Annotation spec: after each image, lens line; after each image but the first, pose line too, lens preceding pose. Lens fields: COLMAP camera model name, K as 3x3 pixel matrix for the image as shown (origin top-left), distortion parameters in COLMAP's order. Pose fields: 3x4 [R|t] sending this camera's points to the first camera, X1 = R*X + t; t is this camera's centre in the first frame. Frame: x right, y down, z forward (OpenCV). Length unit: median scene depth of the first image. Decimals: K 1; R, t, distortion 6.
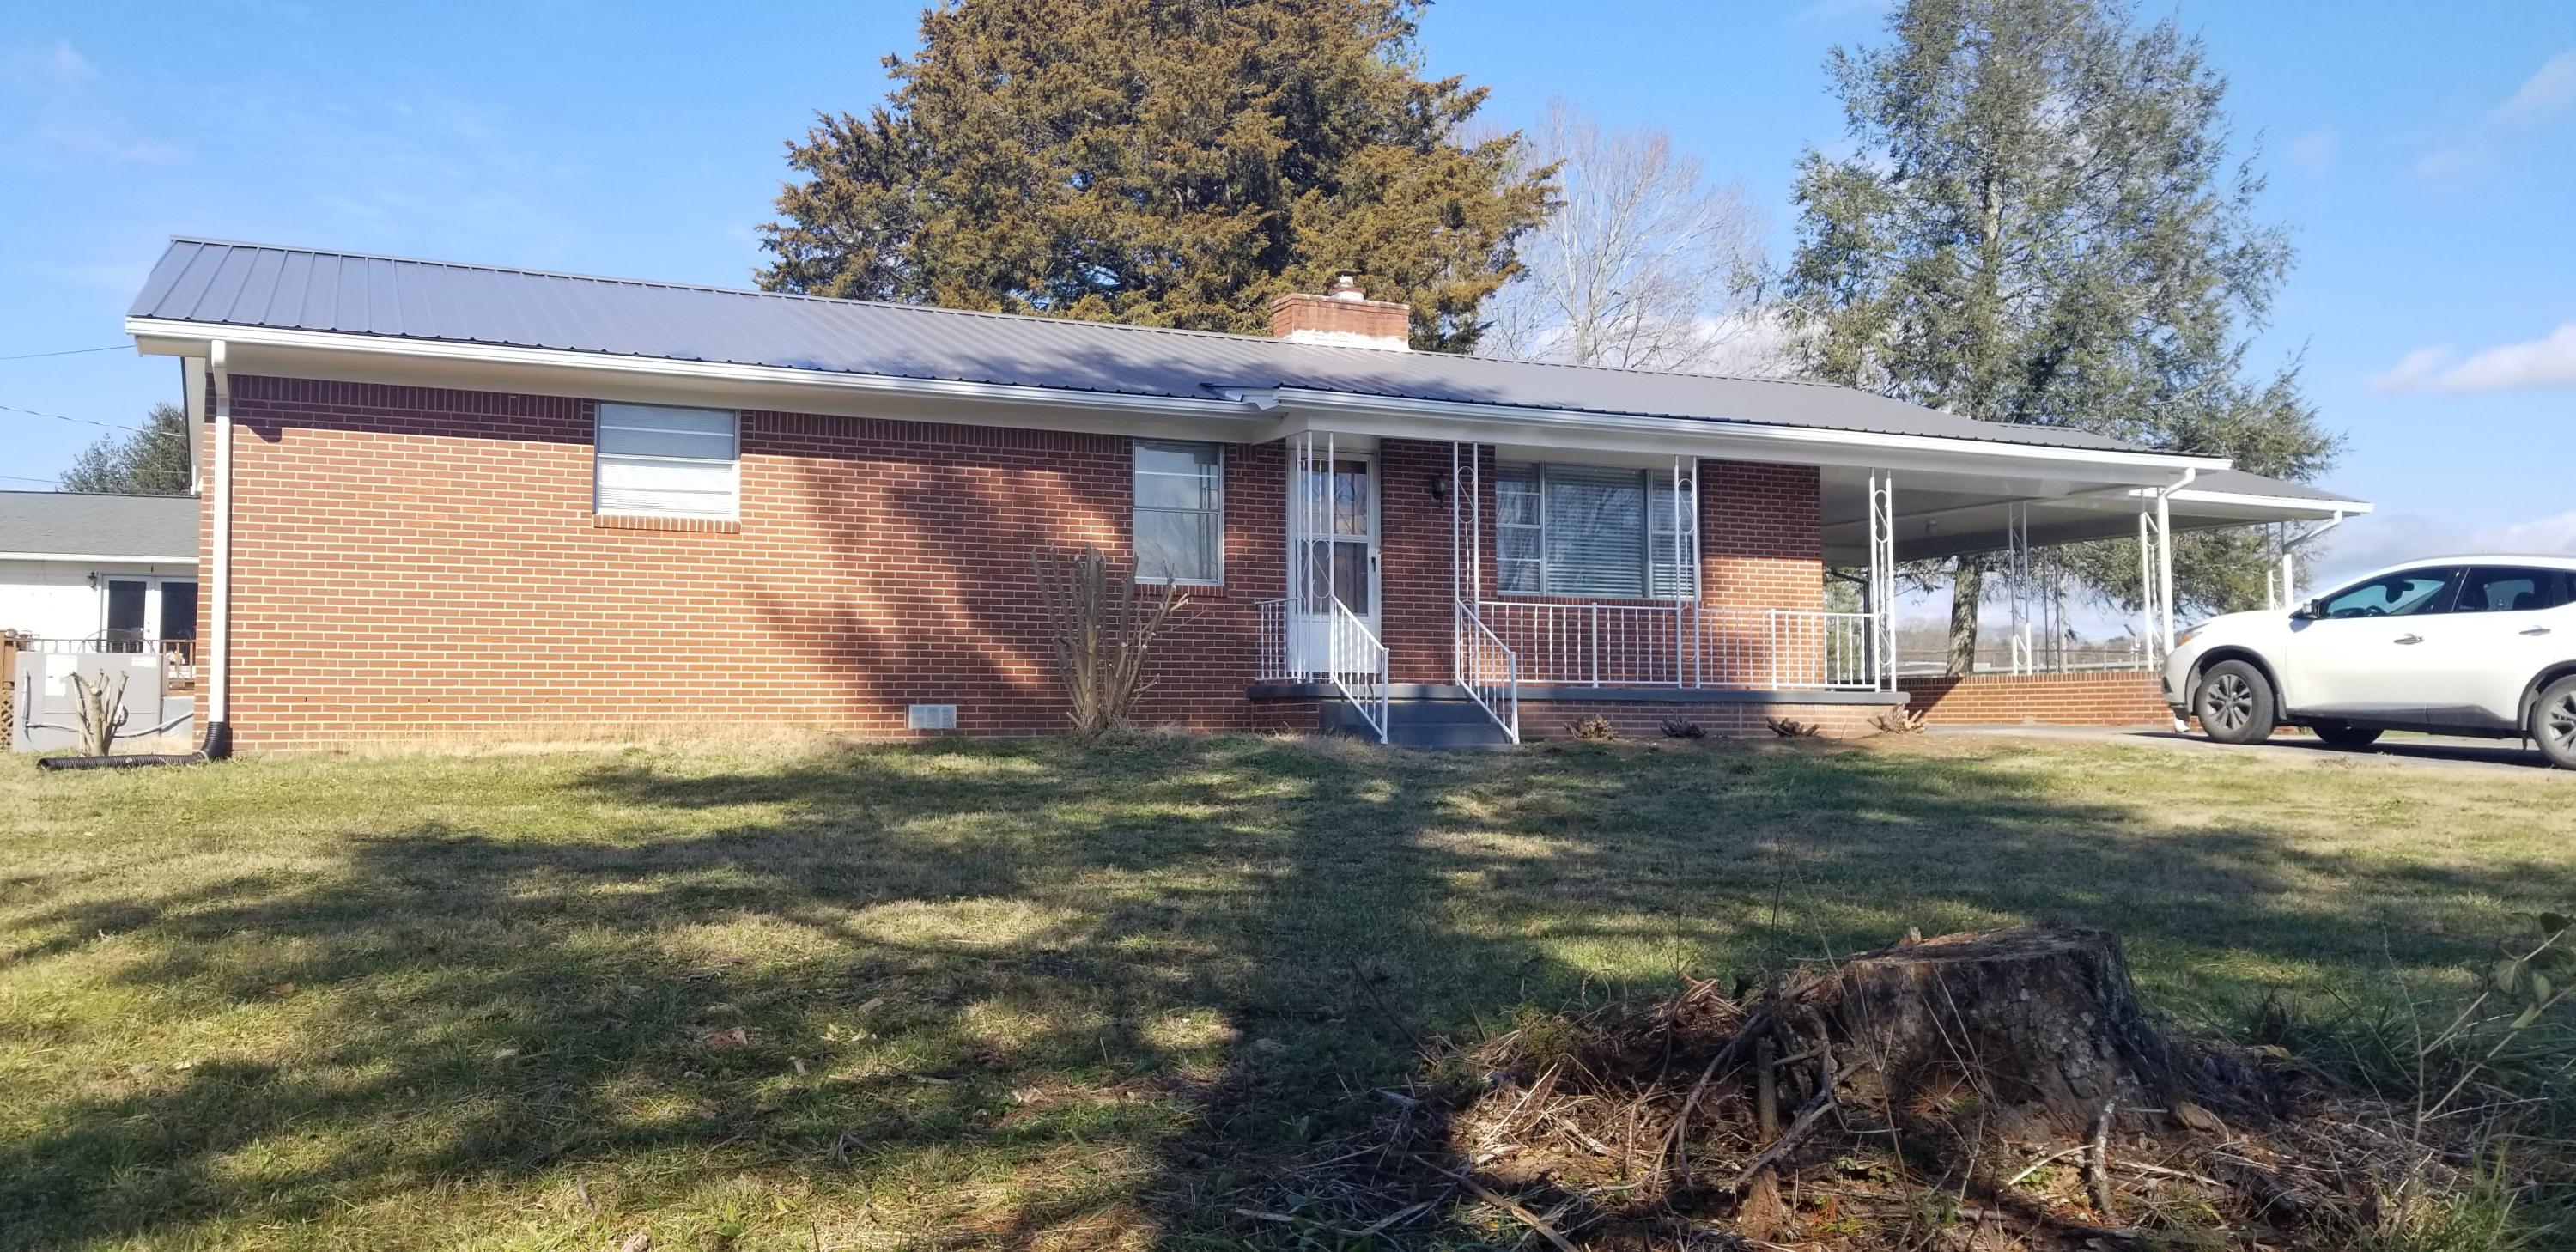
lens RADIAL K [[2023.7, 0, 1286.4], [0, 2023.7, 625.2], [0, 0, 1]] dist [0.082110, -0.103646]
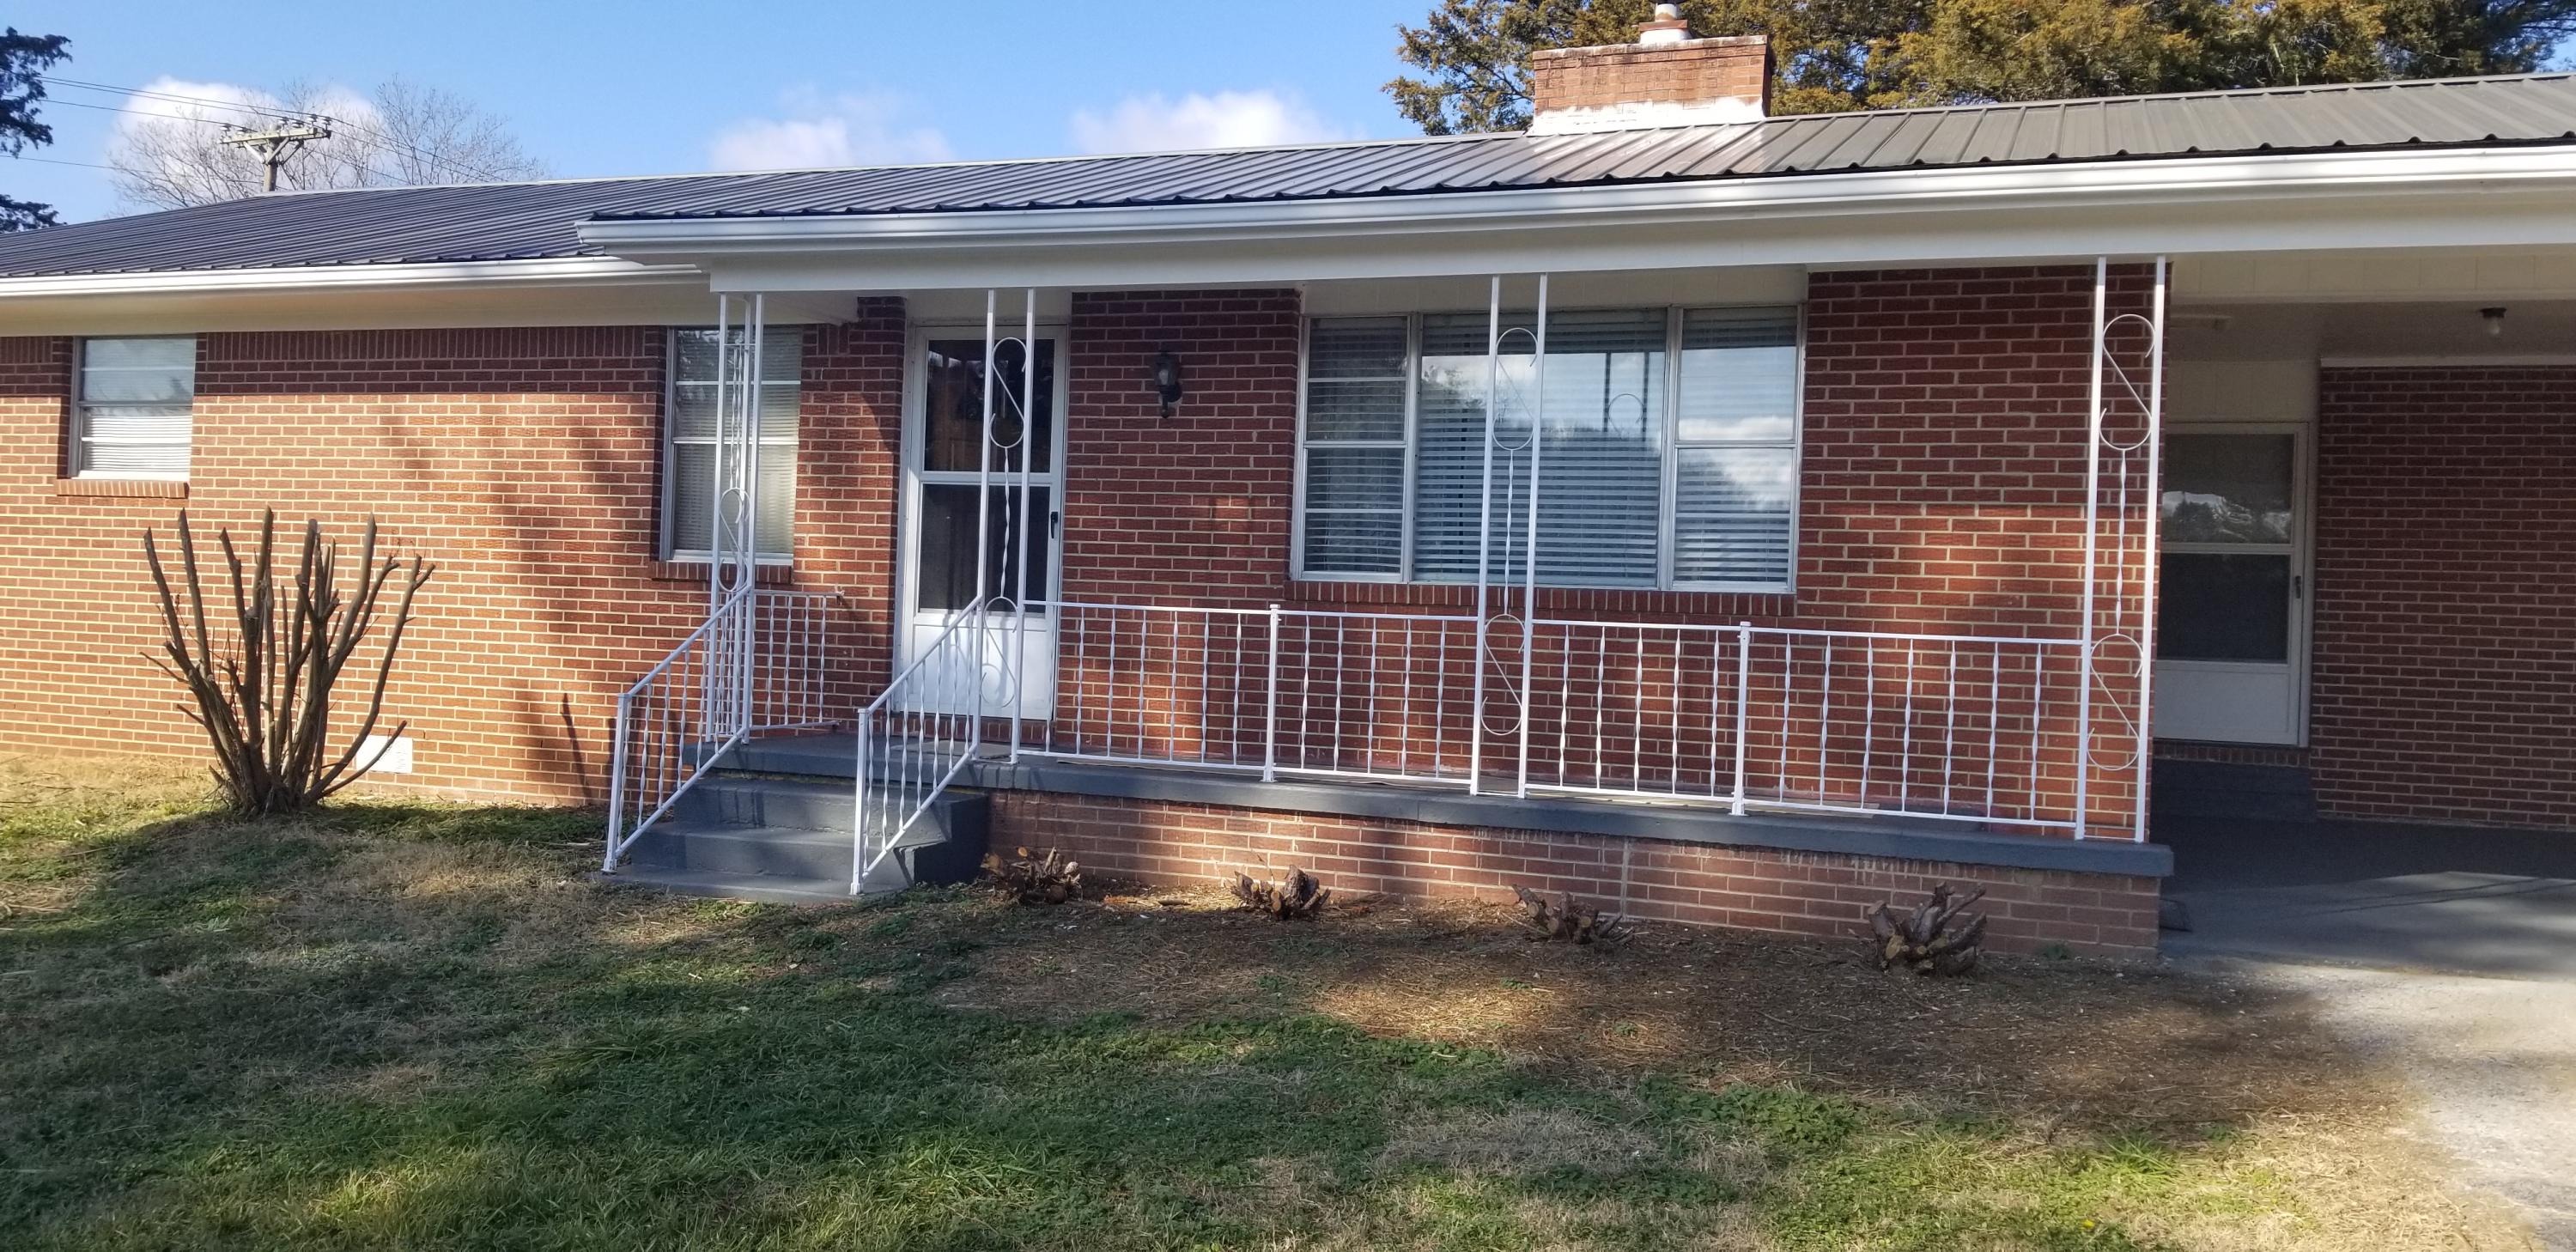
lens RADIAL K [[2023.7, 0, 1291.9], [0, 2023.7, 621.4], [0, 0, 1]] dist [0.082110, -0.103646]
pose [[0.681680, 0.028674, -0.731089, 0.537754], [-0.000994, 0.999267, 0.038265, -0.026769], [0.731650, -0.025358, 0.681209, 0.730794]]
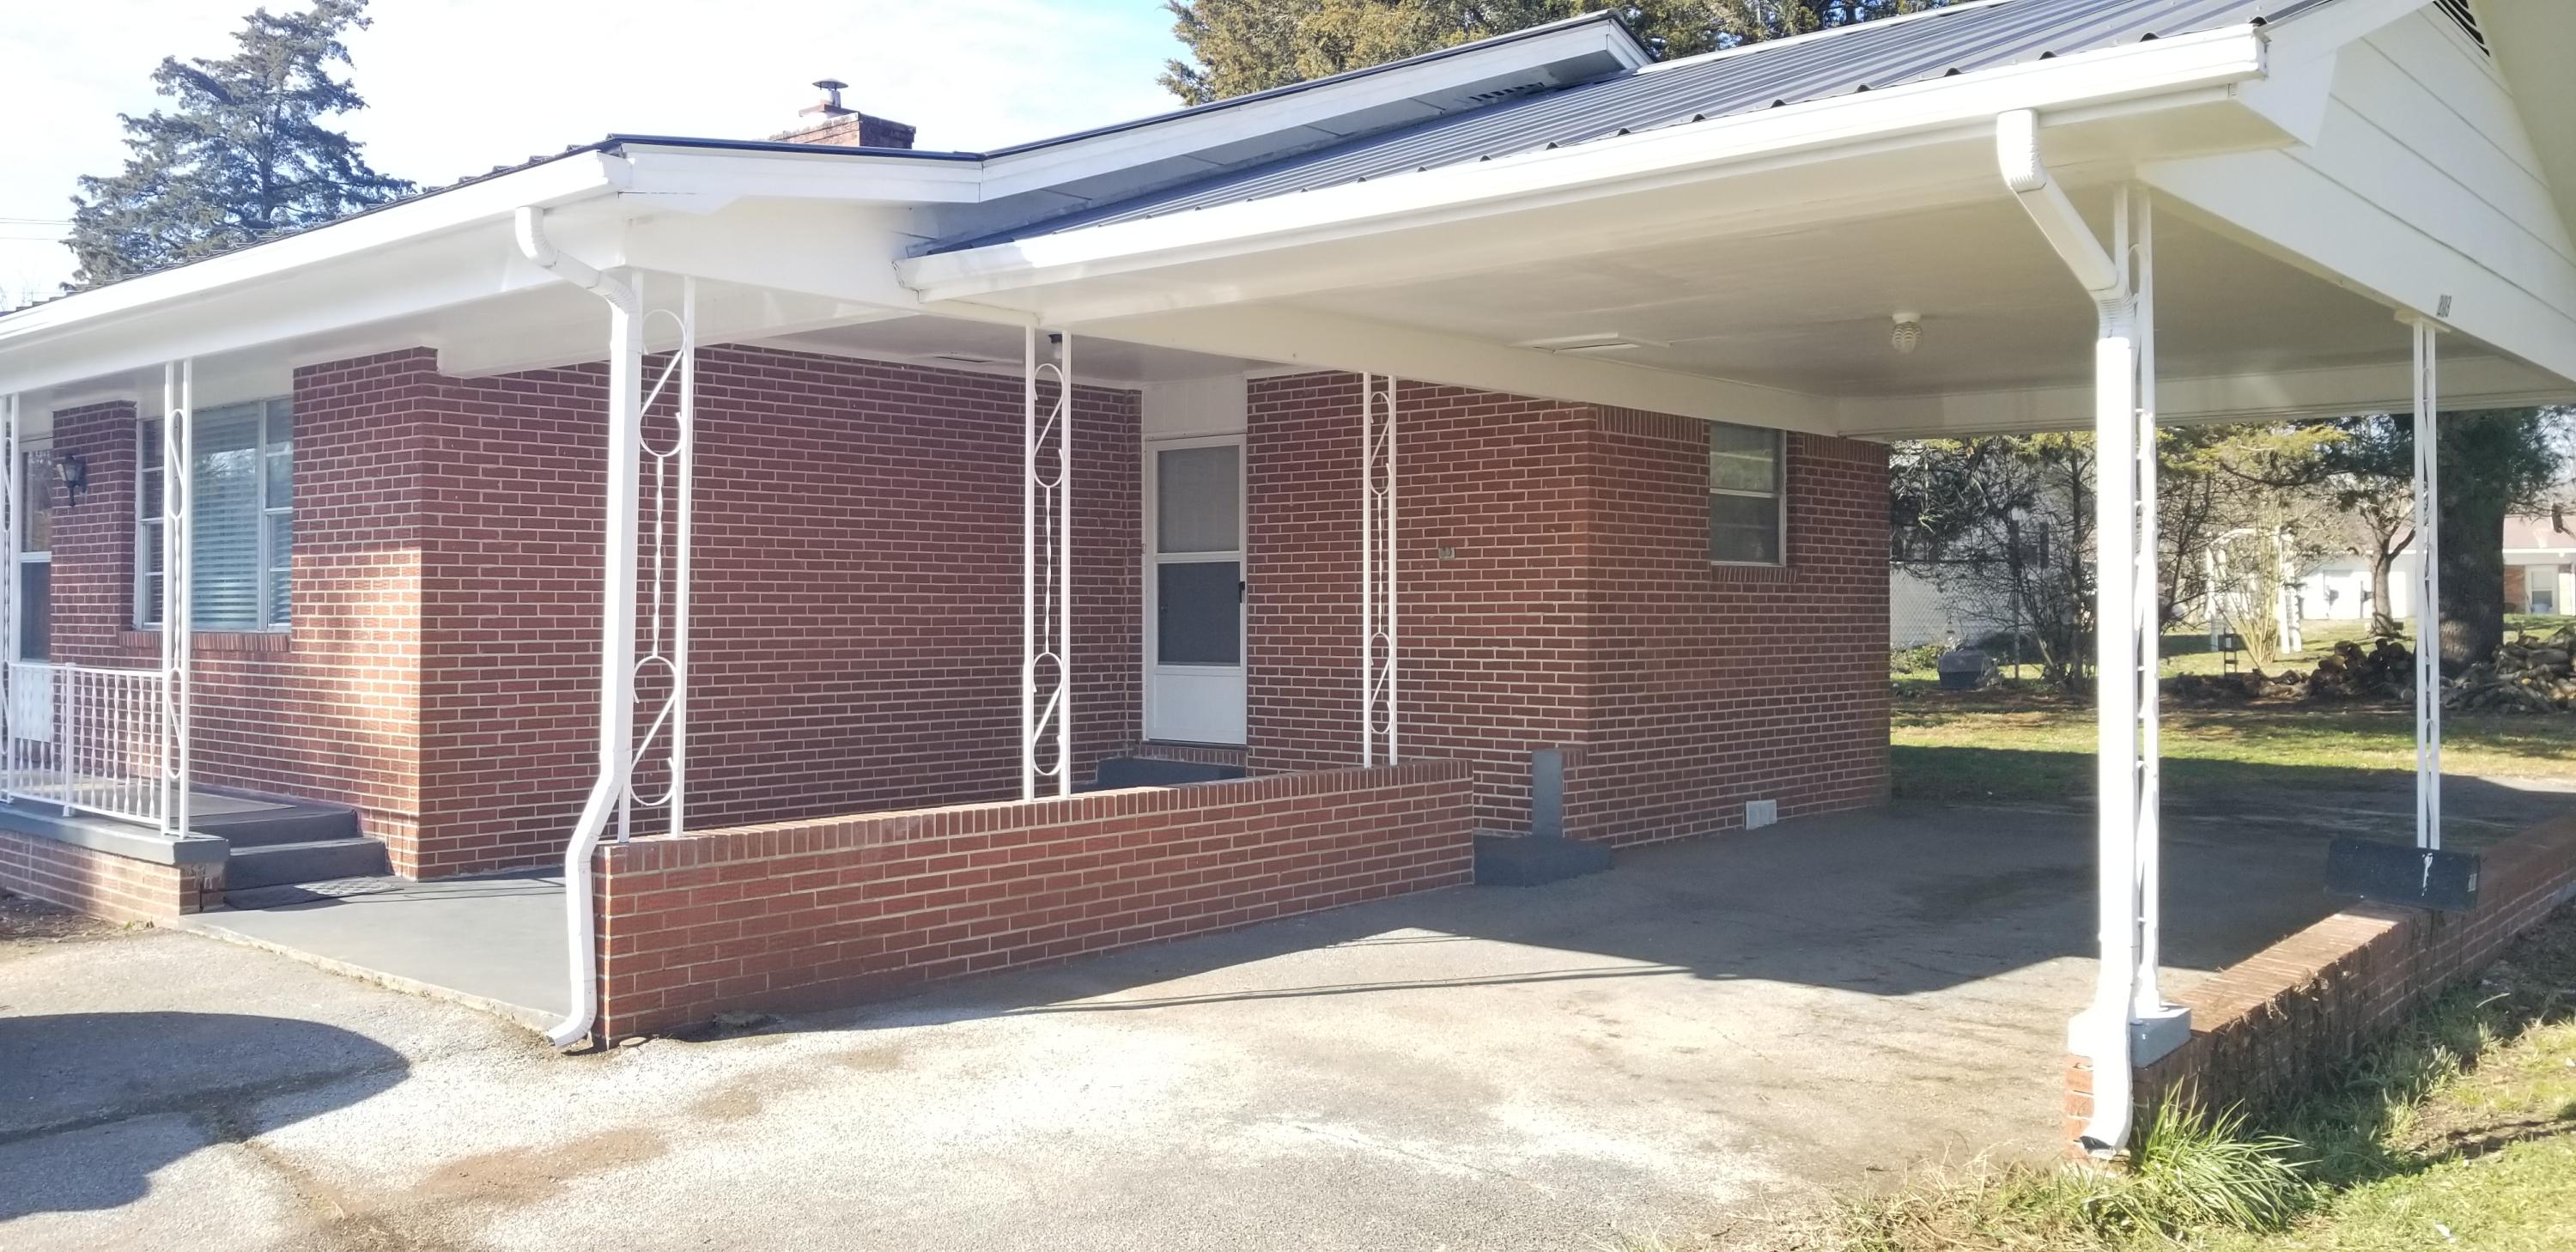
lens RADIAL K [[2023.7, 0, 1270.8], [0, 2023.7, 619.2], [0, 0, 1]] dist [0.082110, -0.103646]
pose [[0.380759, 0.008787, -0.924633, 0.951987], [0.046969, 0.998480, 0.028831, -0.022561], [0.923481, -0.054407, 0.379767, 1.222814]]
